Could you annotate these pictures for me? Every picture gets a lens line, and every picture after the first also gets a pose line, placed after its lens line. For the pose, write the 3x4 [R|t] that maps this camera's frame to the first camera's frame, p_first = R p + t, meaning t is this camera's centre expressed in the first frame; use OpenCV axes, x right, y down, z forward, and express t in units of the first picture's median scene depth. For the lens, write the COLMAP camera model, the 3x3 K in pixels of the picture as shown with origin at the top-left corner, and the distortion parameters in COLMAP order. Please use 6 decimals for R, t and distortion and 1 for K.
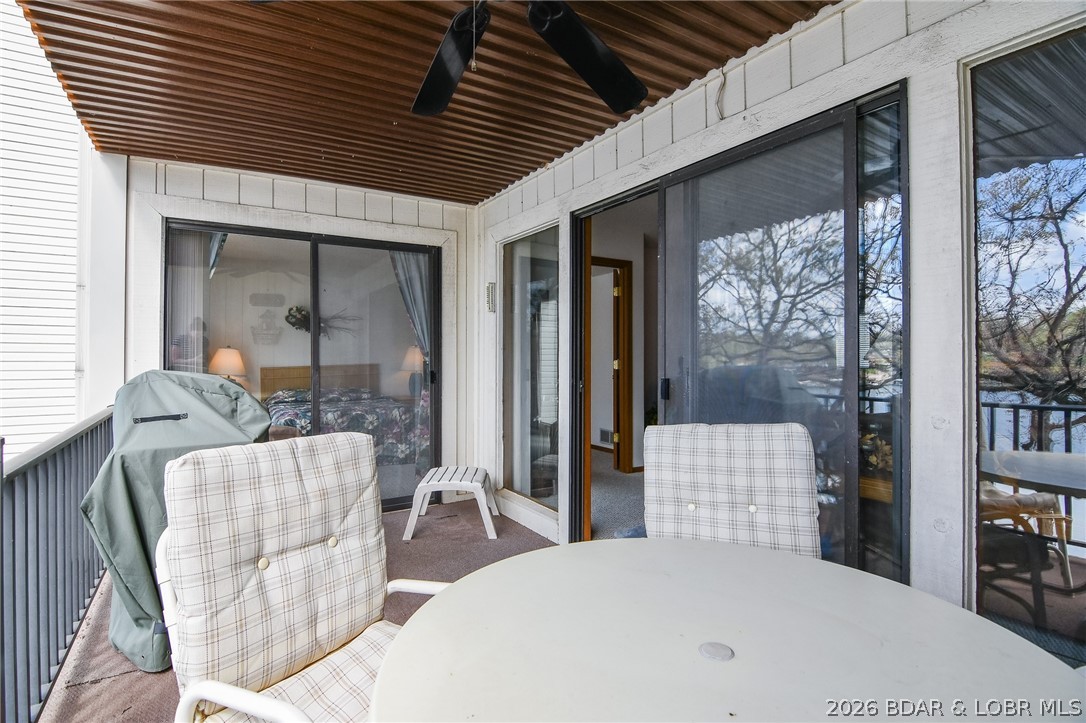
lens RADIAL K [[534.5, 0, 542.8], [0, 534.5, 361.6], [0, 0, 1]] dist [-0.012682, -0.006468]
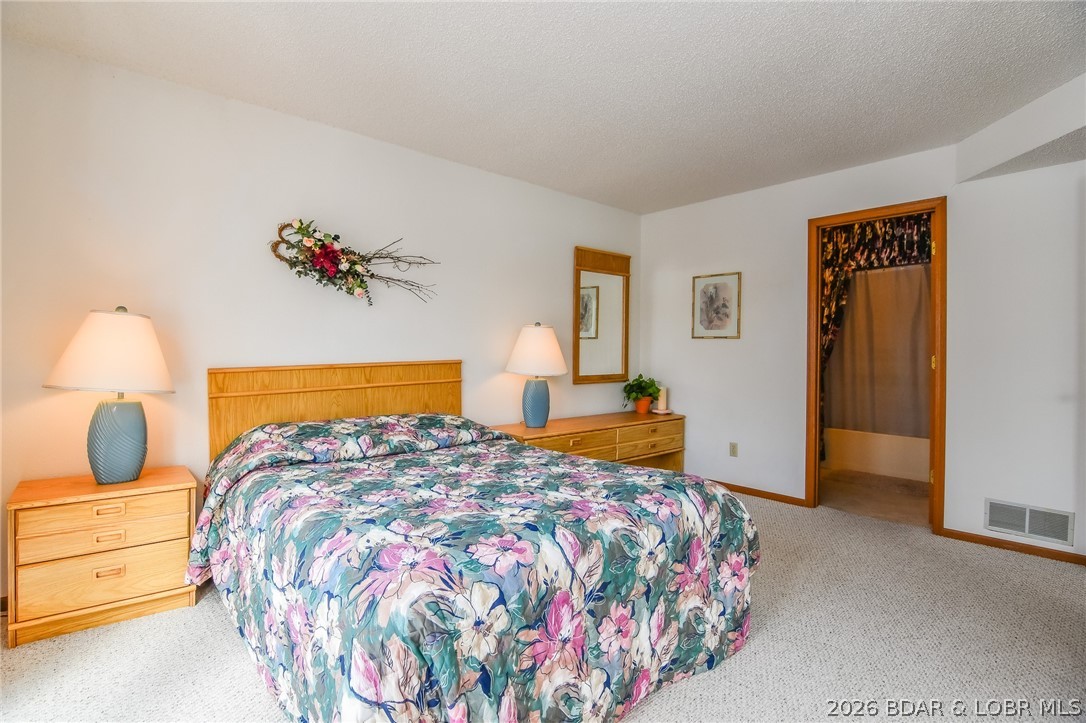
lens RADIAL K [[534.5, 0, 537.6], [0, 534.5, 356.6], [0, 0, 1]] dist [-0.012682, -0.006468]
pose [[0.985292, 0.007577, 0.170709, -0.352234], [-0.007382, 0.999971, -0.001777, 0.000684], [-0.170717, 0.000491, 0.985320, 0.567805]]
